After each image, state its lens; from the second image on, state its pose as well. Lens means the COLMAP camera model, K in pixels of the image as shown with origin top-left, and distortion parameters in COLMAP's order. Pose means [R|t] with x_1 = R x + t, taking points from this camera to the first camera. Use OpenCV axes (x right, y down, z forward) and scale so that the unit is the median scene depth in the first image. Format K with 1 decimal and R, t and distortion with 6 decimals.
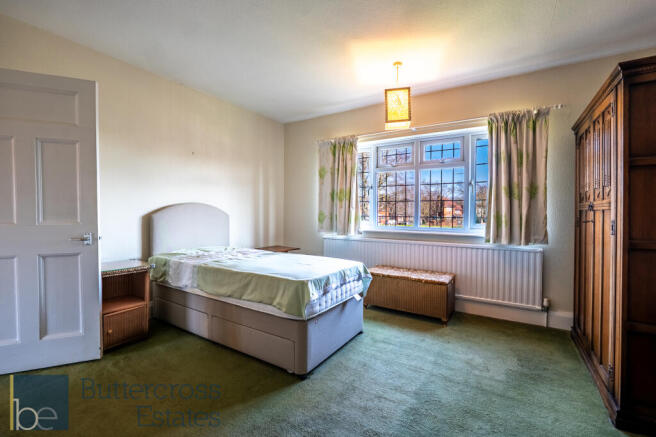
lens RADIAL K [[275.9, 0, 326.3], [0, 275.9, 216.5], [0, 0, 1]] dist [-0.001354, -0.000097]
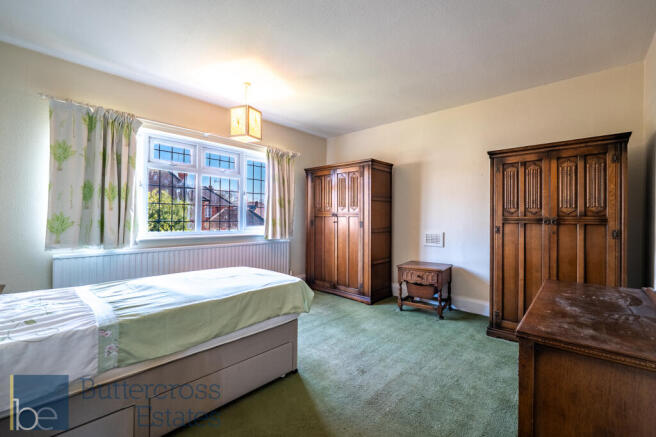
lens RADIAL K [[295.3, 0, 328.0], [0, 295.3, 218.5], [0, 0, 1]] dist [0.000314, 0.000008]
pose [[0.185859, -0.008339, 0.982541, -0.709316], [0.006771, 0.999951, 0.007206, -0.014396], [-0.982553, 0.005314, 0.185906, 0.385649]]
